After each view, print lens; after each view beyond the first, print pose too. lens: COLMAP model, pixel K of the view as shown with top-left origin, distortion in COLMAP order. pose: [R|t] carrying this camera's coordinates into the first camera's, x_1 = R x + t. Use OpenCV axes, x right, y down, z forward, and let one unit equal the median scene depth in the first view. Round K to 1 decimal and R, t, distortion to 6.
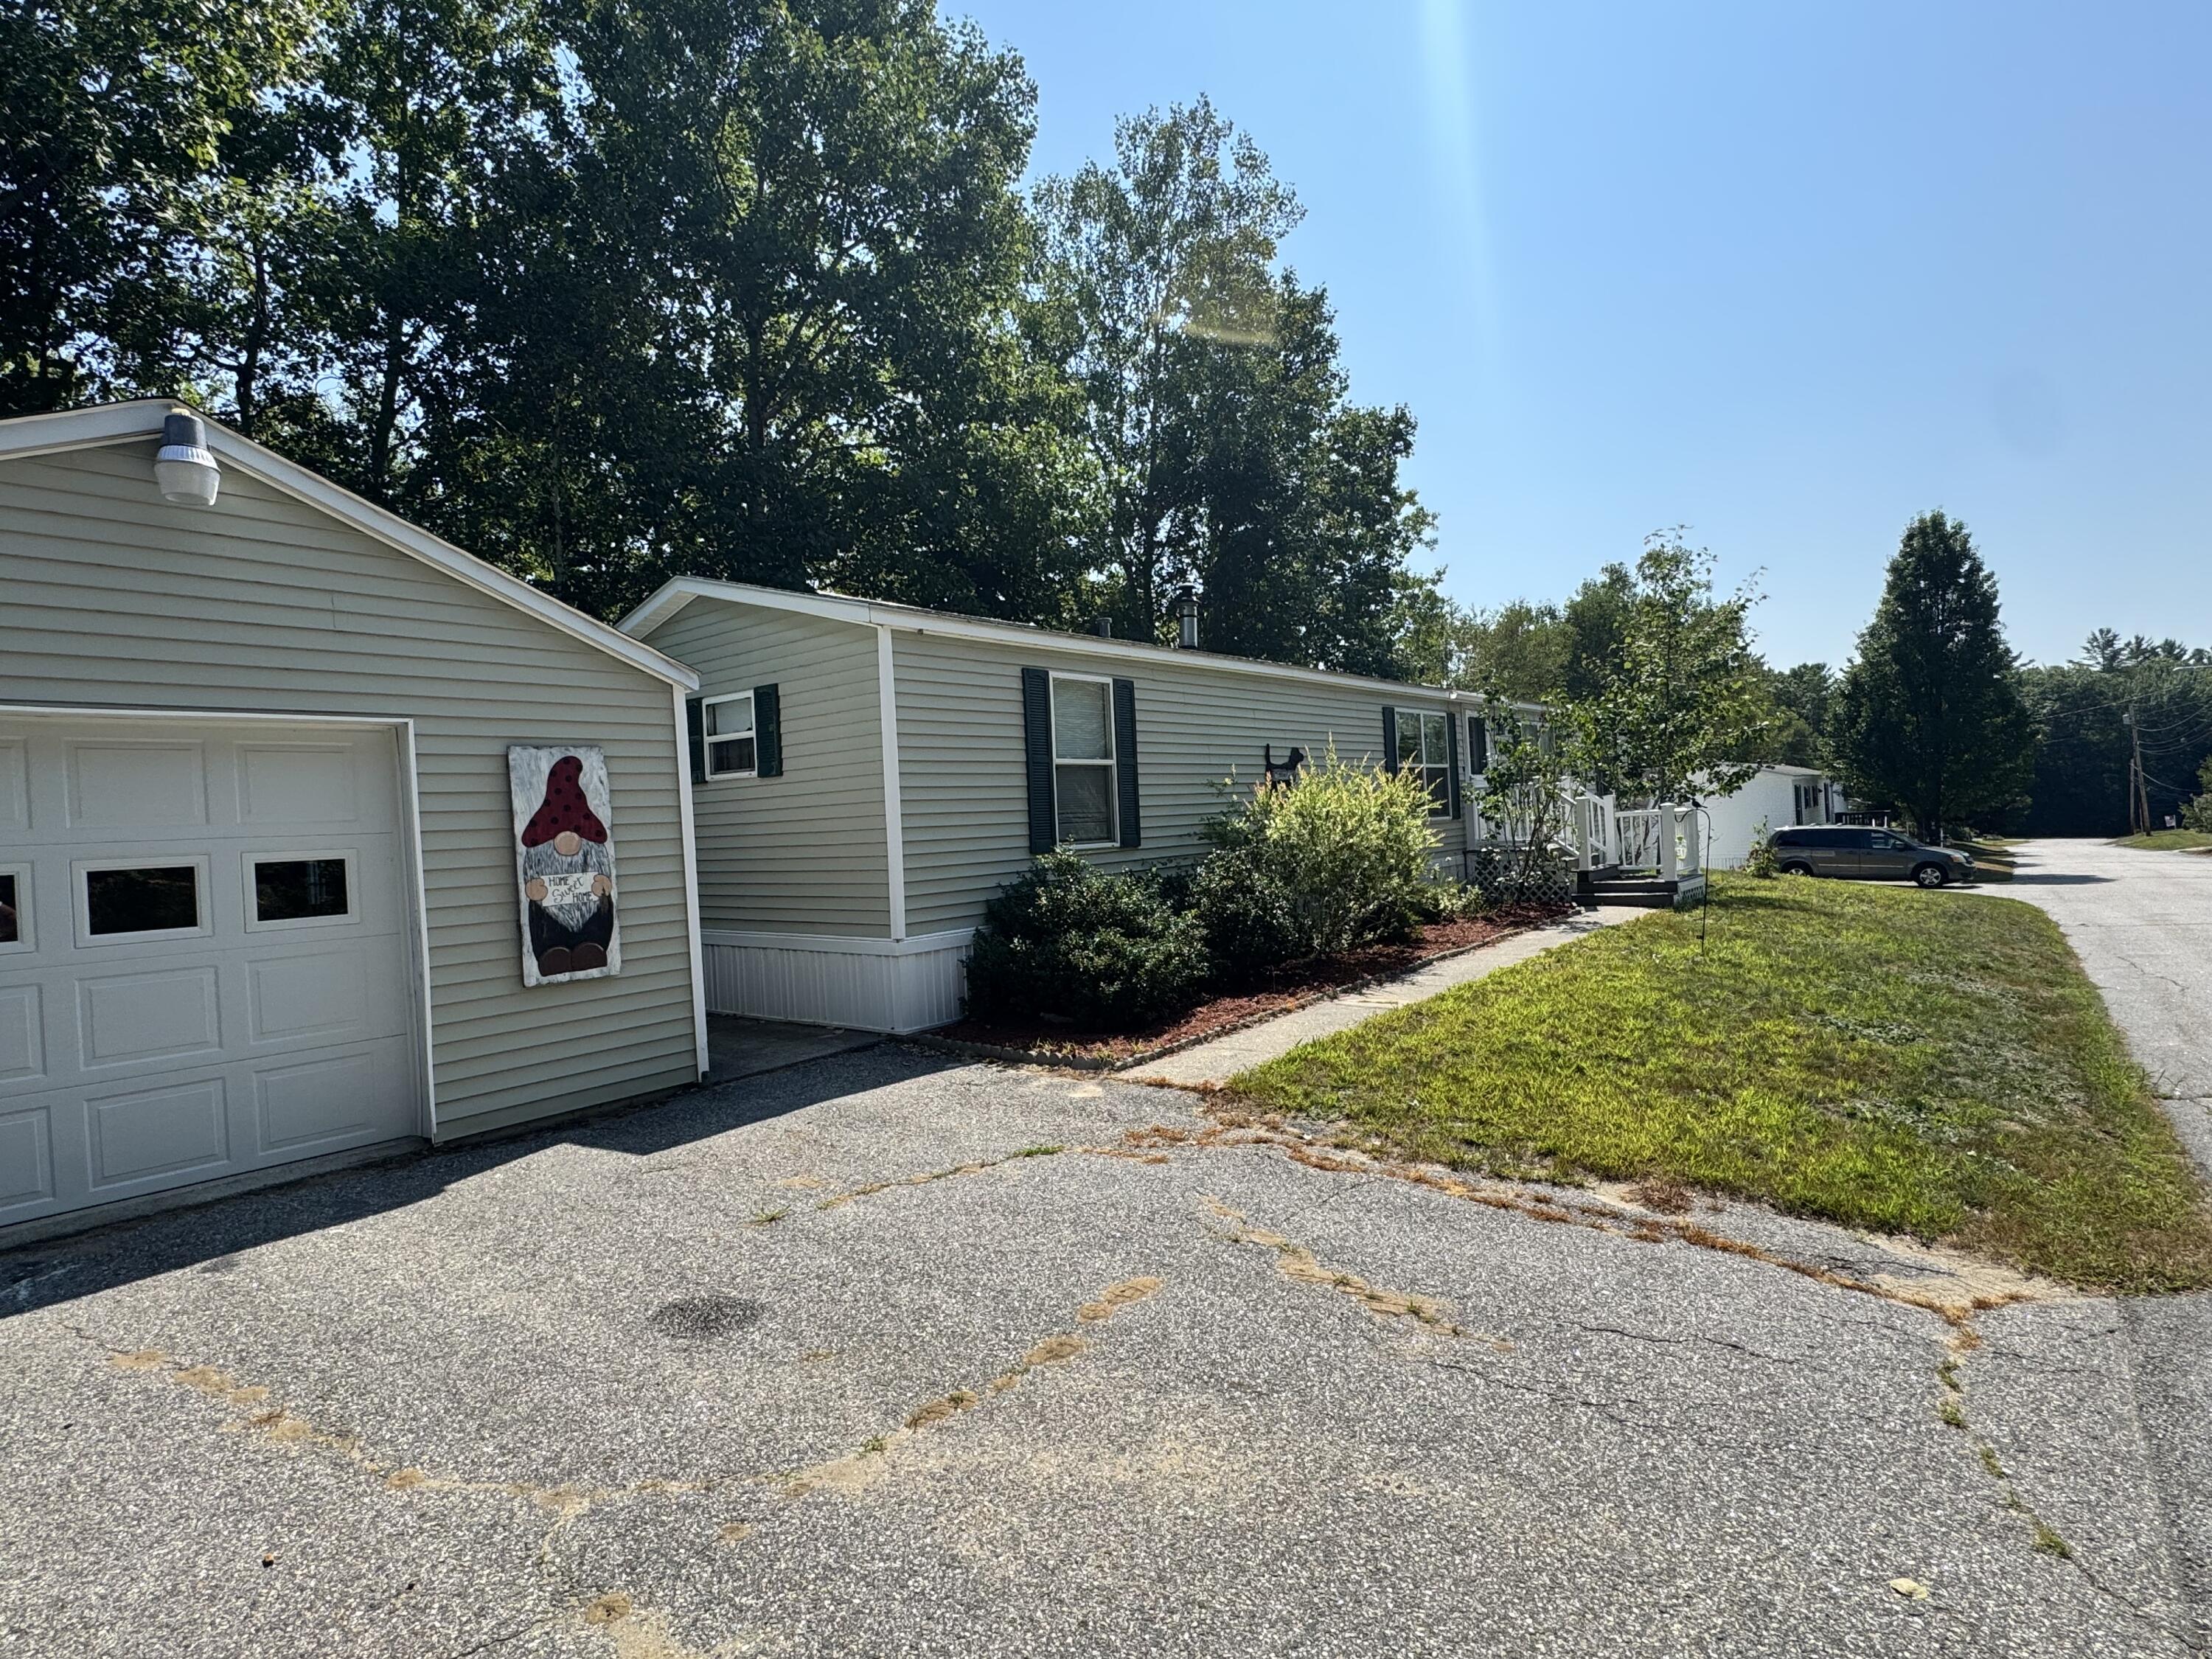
lens RADIAL K [[1136.8, 0, 1106.0], [0, 1136.8, 829.5], [0, 0, 1]] dist [-0.001049, -0.000348]
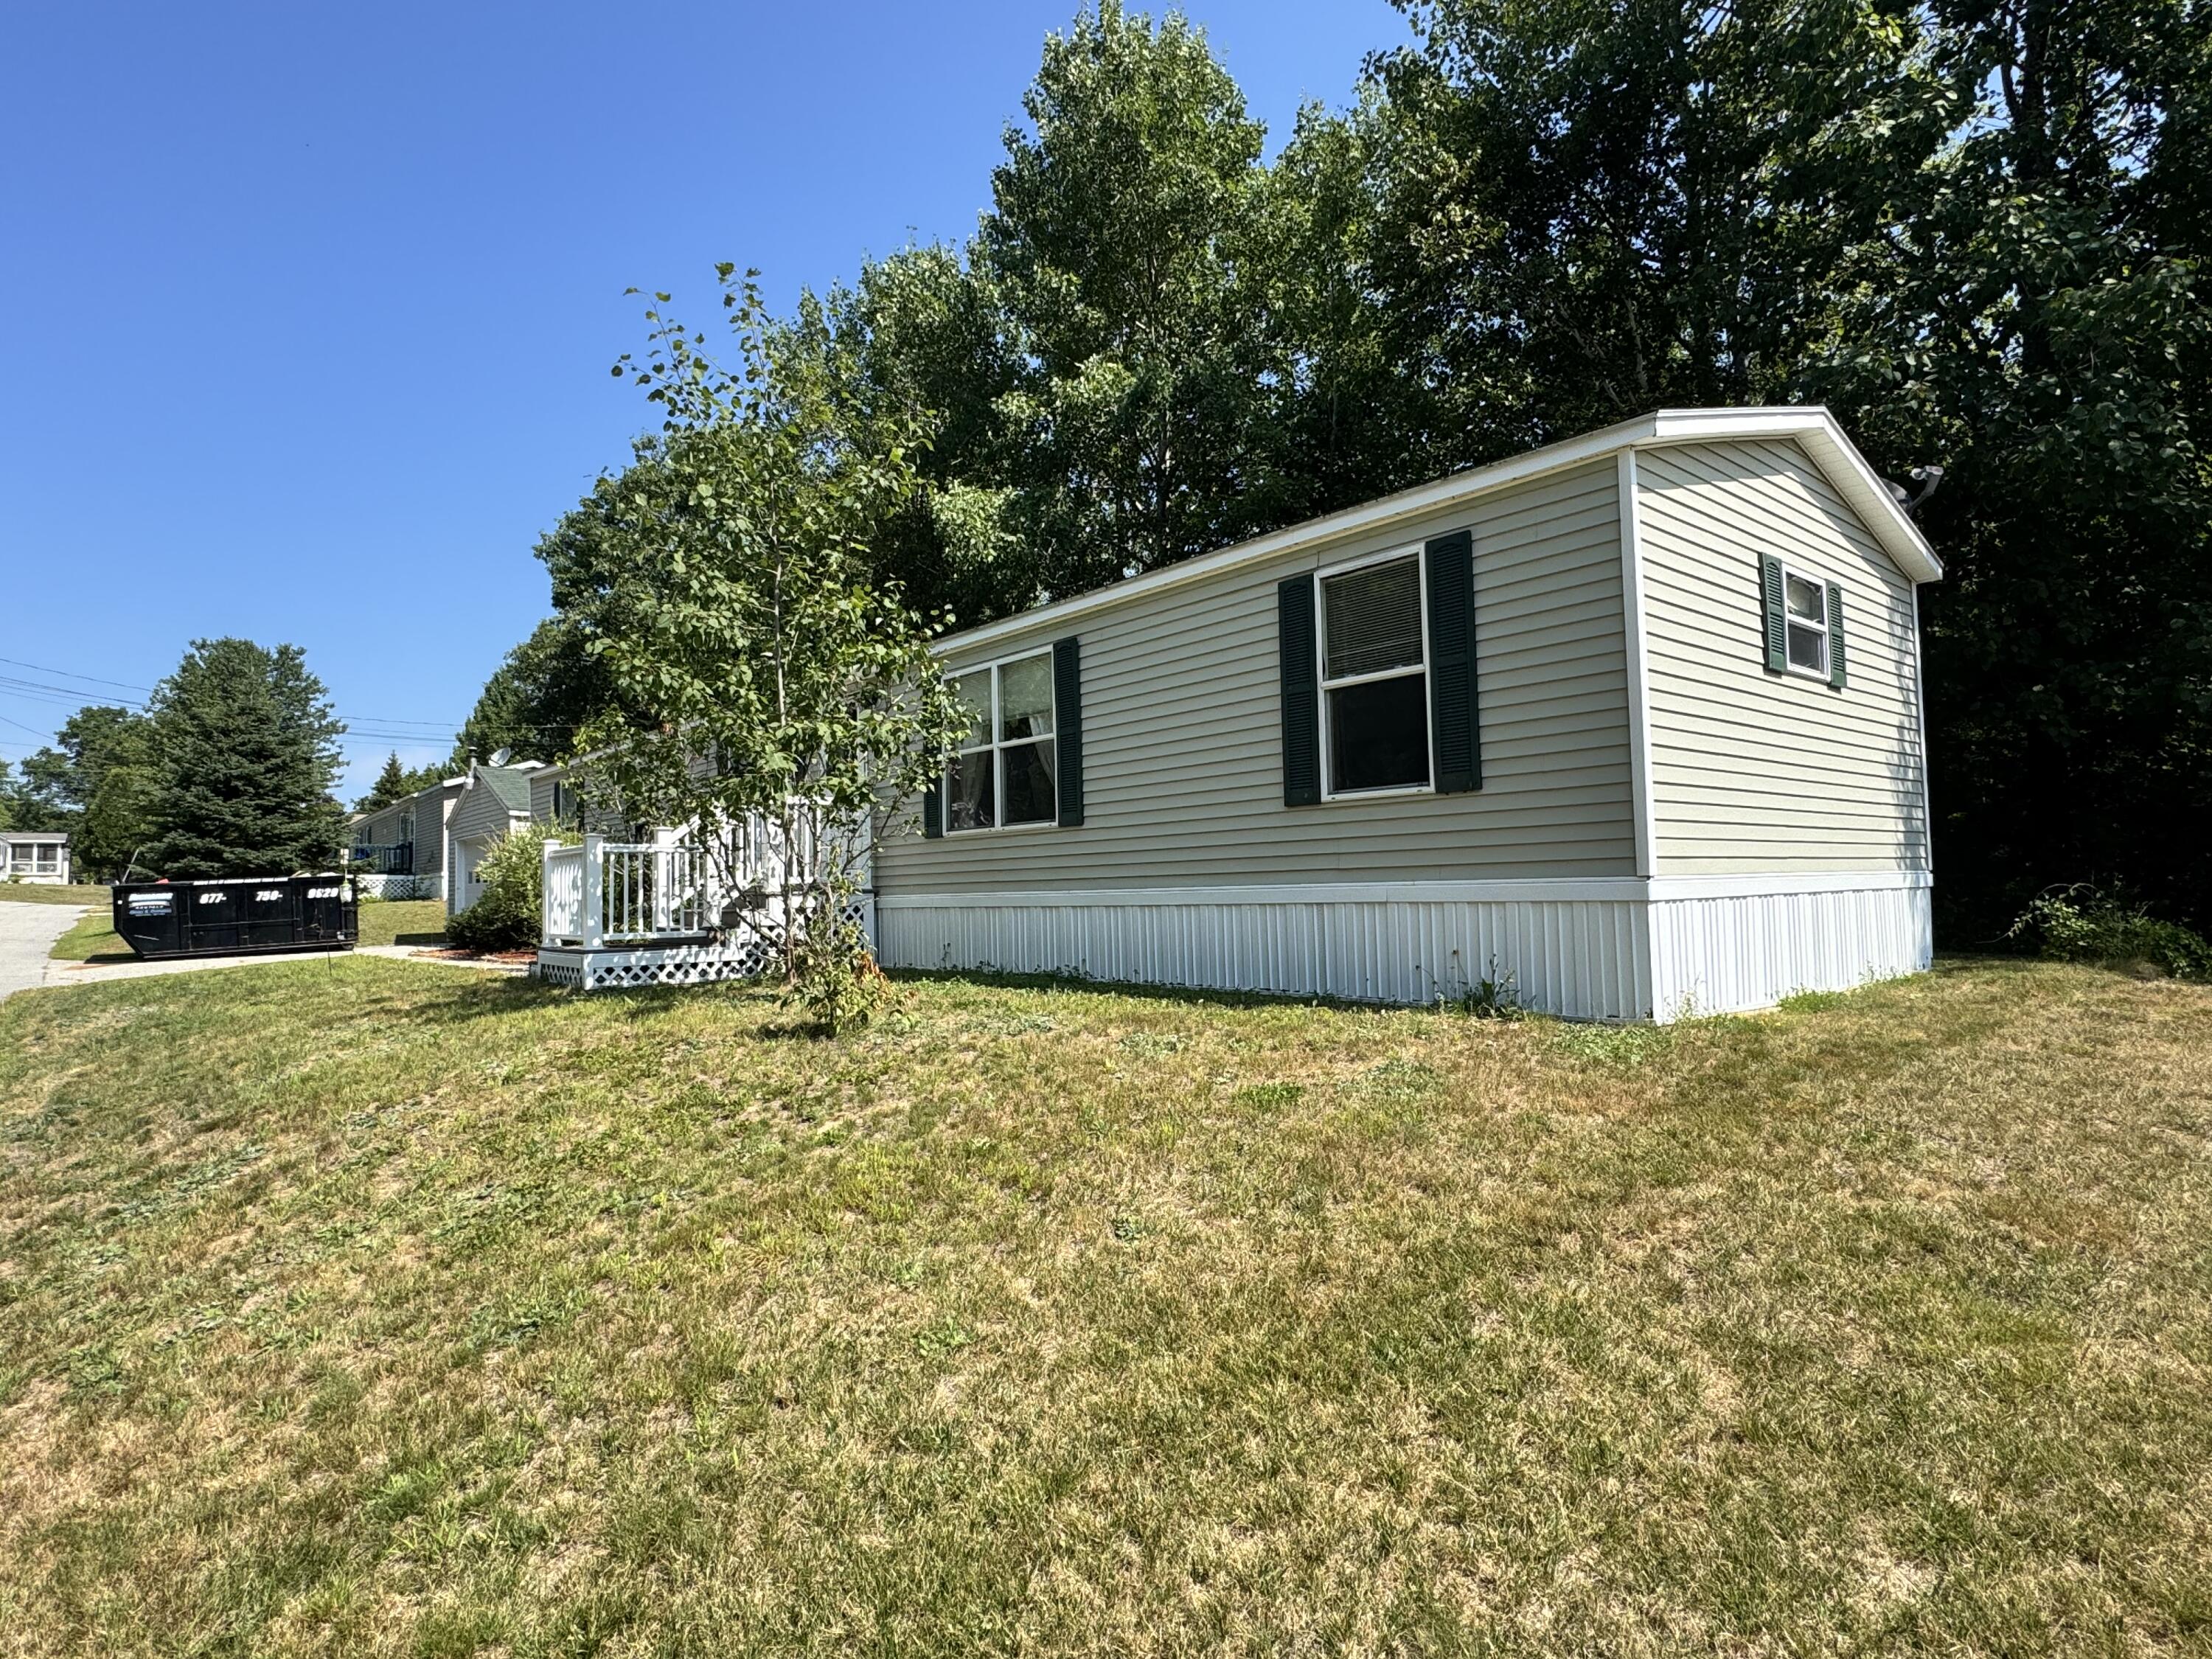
lens RADIAL K [[1202.6, 0, 1106.0], [0, 1202.6, 829.5], [0, 0, 1]] dist [-0.000095, -0.000009]
pose [[-0.179405, 0.008055, -0.983742, 0.780079], [0.022101, 0.999747, 0.004155, 0.031497], [0.983527, -0.020996, -0.179538, 0.985287]]
